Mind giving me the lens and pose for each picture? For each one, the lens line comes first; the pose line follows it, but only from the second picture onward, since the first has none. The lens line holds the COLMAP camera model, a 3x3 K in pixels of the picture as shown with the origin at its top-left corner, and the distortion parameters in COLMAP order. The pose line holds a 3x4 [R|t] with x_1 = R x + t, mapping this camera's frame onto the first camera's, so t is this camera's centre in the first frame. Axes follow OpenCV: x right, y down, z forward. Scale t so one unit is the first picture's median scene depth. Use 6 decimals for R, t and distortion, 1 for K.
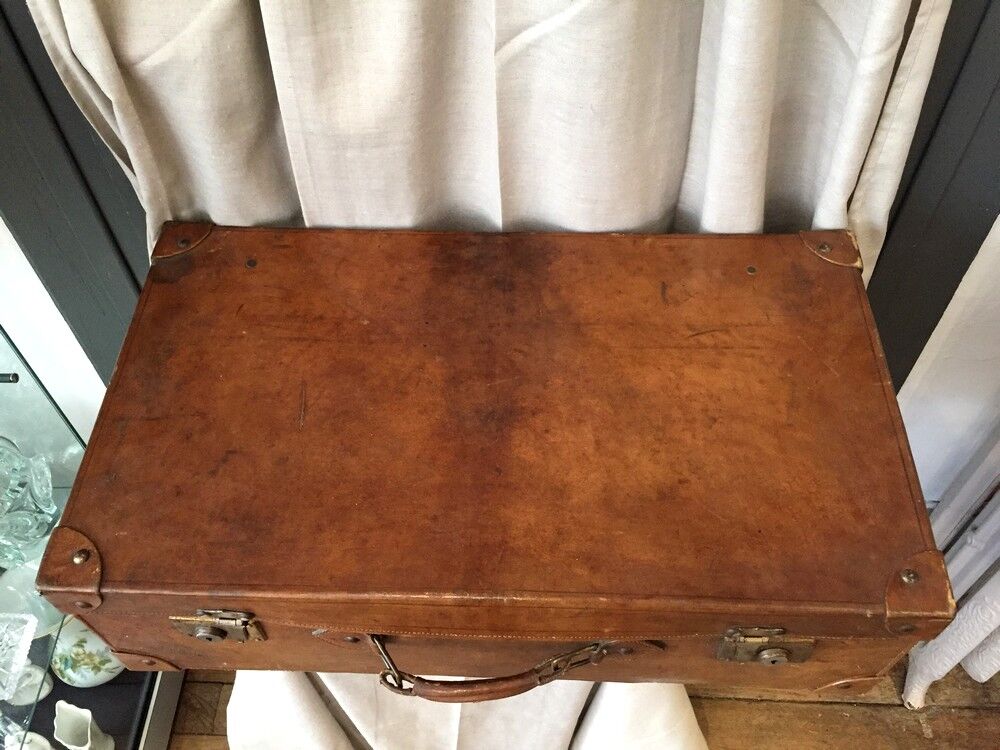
lens RADIAL K [[893.4, 0, 500.0], [0, 893.4, 375.0], [0, 0, 1]] dist [0.086468, -0.007606]
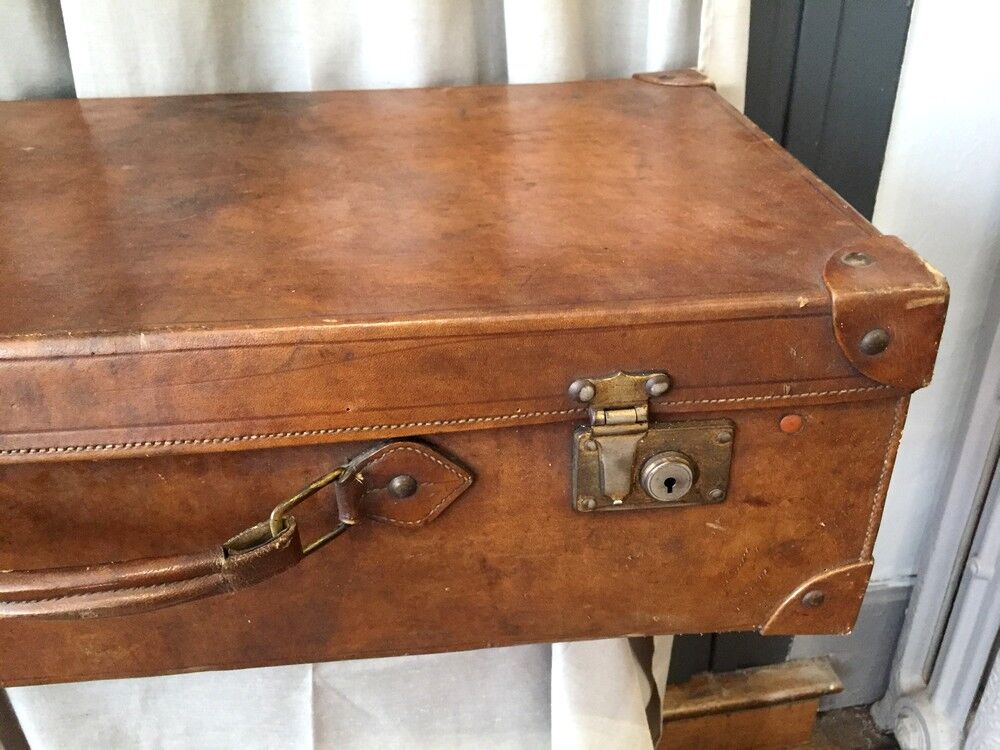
lens RADIAL K [[882.8, 0, 500.0], [0, 882.8, 375.0], [0, 0, 1]] dist [0.079190, -0.091617]
pose [[0.993662, -0.059887, 0.095128, 0.143211], [0.093222, 0.911907, -0.399668, 0.439832], [-0.062813, 0.406003, 0.911710, 0.459084]]
